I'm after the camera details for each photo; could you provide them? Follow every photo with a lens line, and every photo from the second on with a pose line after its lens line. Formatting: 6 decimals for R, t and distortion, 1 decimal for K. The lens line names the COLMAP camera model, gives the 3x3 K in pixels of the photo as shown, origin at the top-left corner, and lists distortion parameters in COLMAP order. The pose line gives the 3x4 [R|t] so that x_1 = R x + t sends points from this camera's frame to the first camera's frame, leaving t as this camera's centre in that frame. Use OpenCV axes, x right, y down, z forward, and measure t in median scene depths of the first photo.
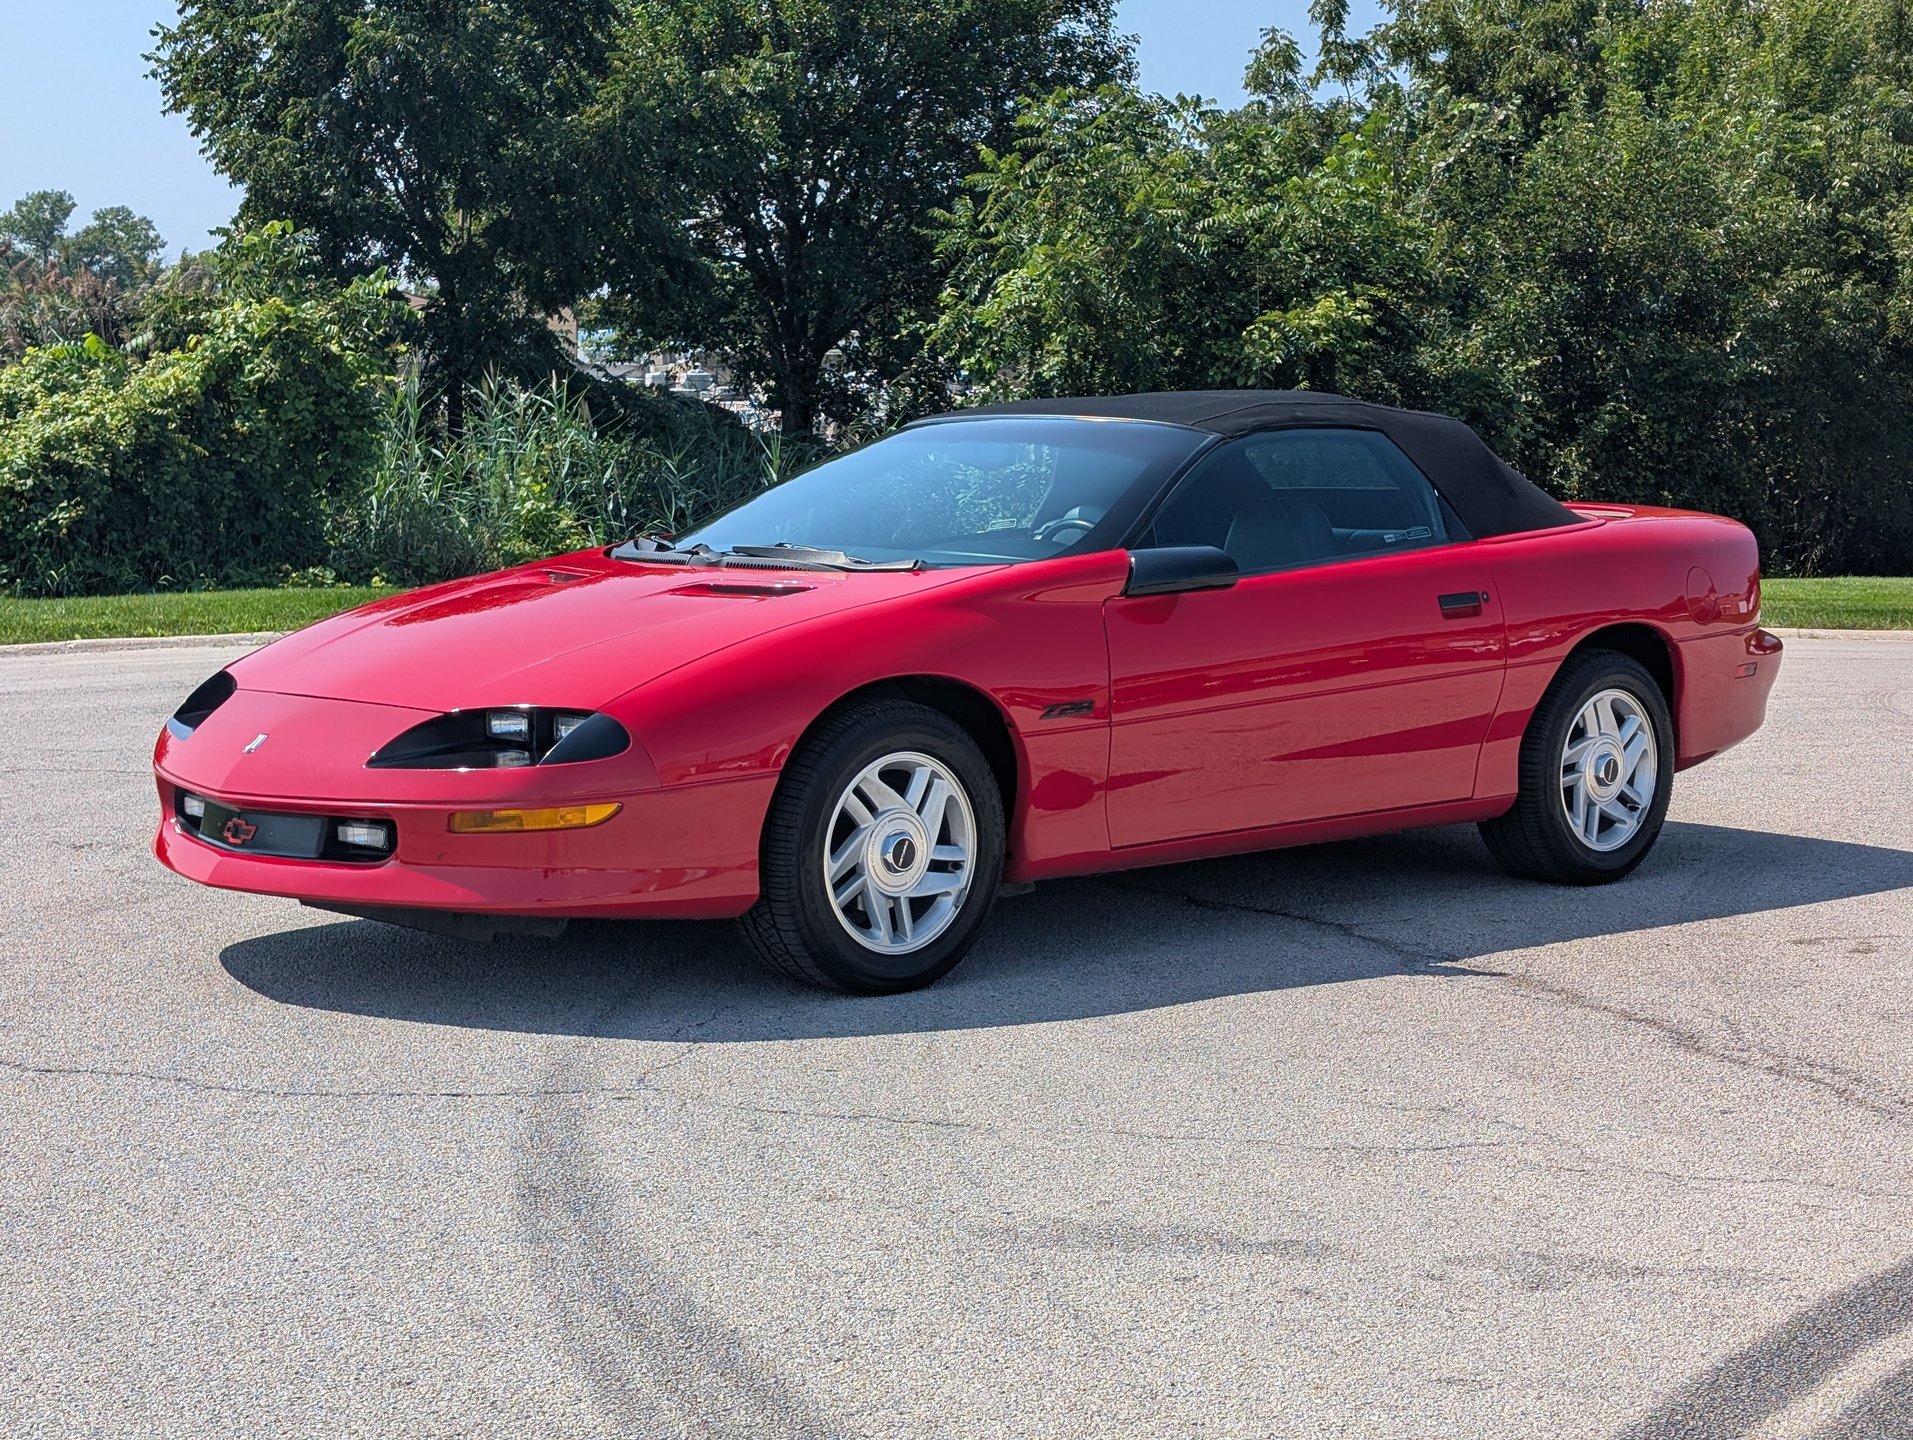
lens RADIAL K [[3214.2, 0, 968.1], [0, 3214.2, 716.7], [0, 0, 1]] dist [0.267313, -1.165983]
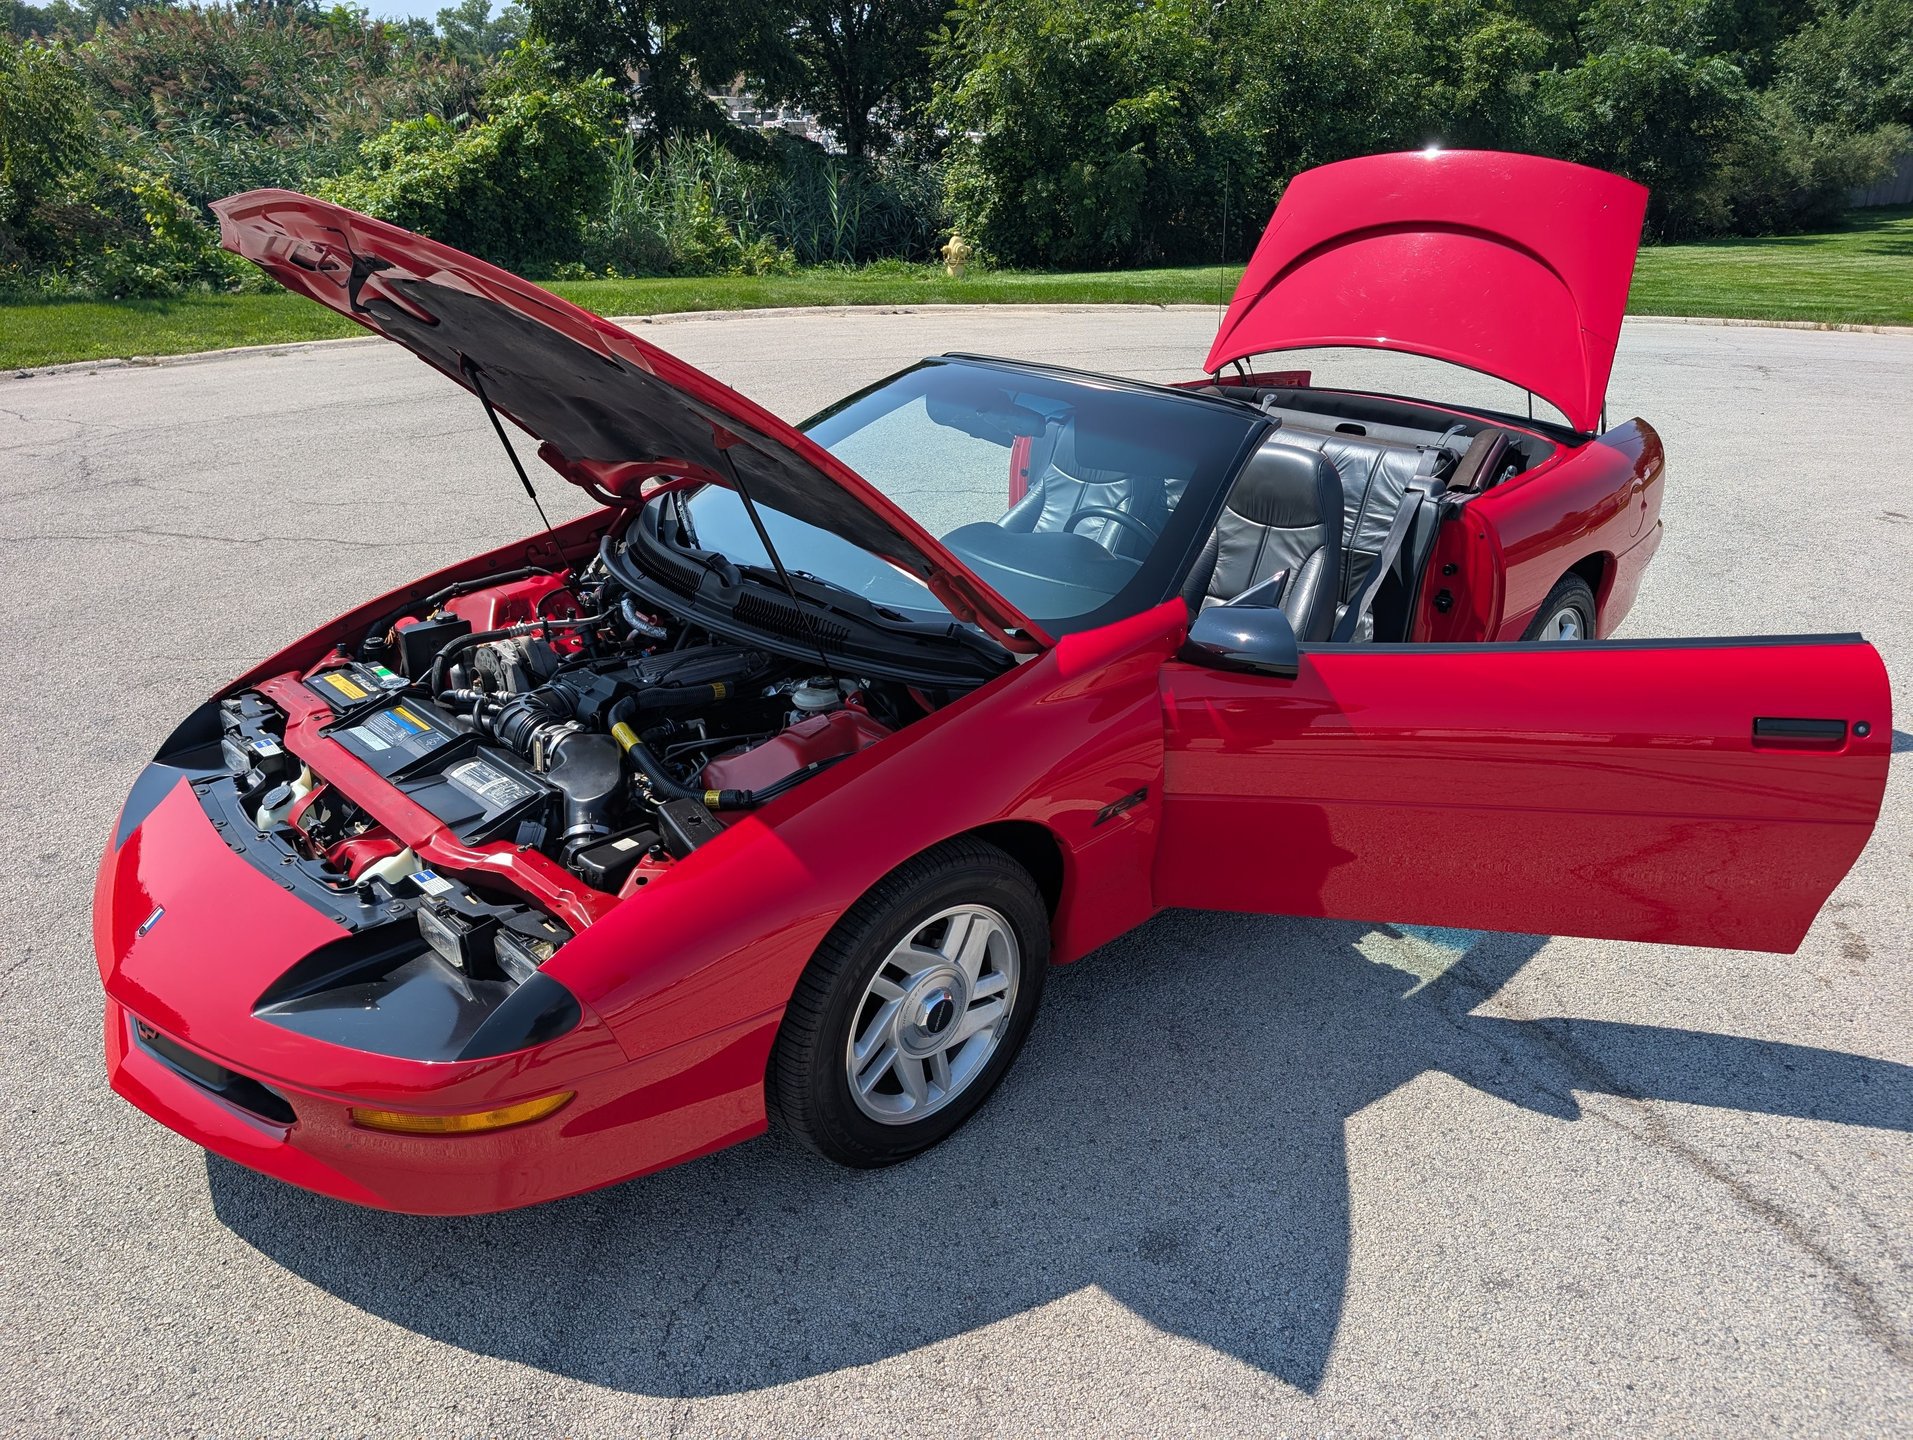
lens RADIAL K [[1397.9, 0, 973.5], [0, 1397.9, 717.4], [0, 0, 1]] dist [0.018918, -0.002408]
pose [[0.999697, 0.000452, 0.024593, -0.006288], [-0.008001, 0.951432, 0.307755, -0.046231], [-0.023259, -0.307858, 0.951148, 0.205356]]
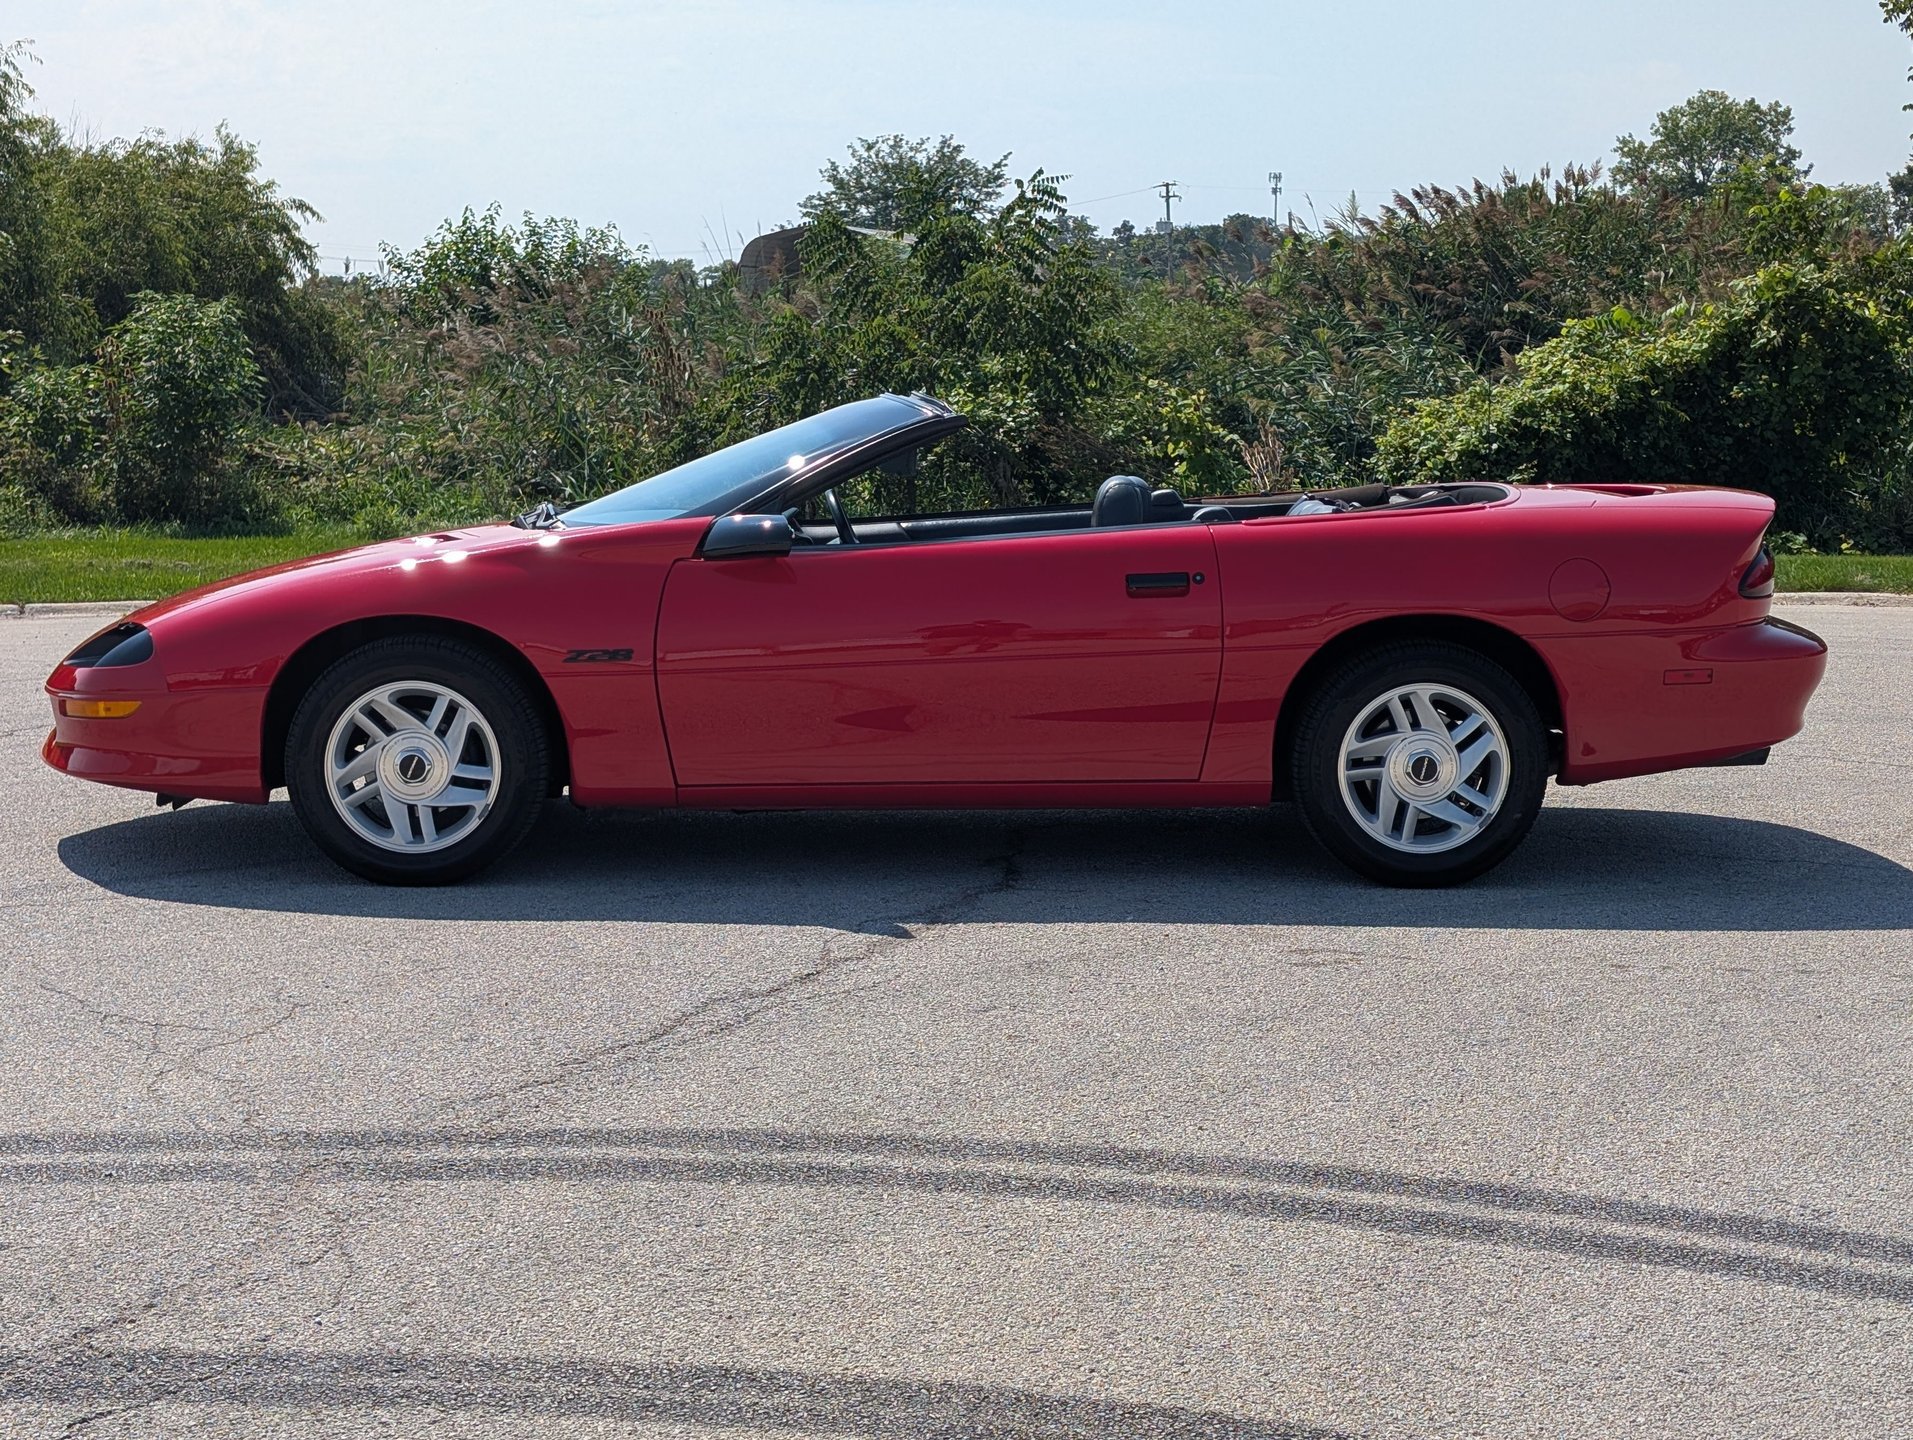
lens RADIAL K [[3228.6, 0, 956.5], [0, 3228.6, 720.0], [0, 0, 1]] dist [0.281332, -1.274648]
pose [[0.739189, 0.070605, -0.669787, 0.283585], [-0.061994, 0.997401, 0.036723, -0.009376], [0.670639, 0.014377, 0.741645, 0.079015]]
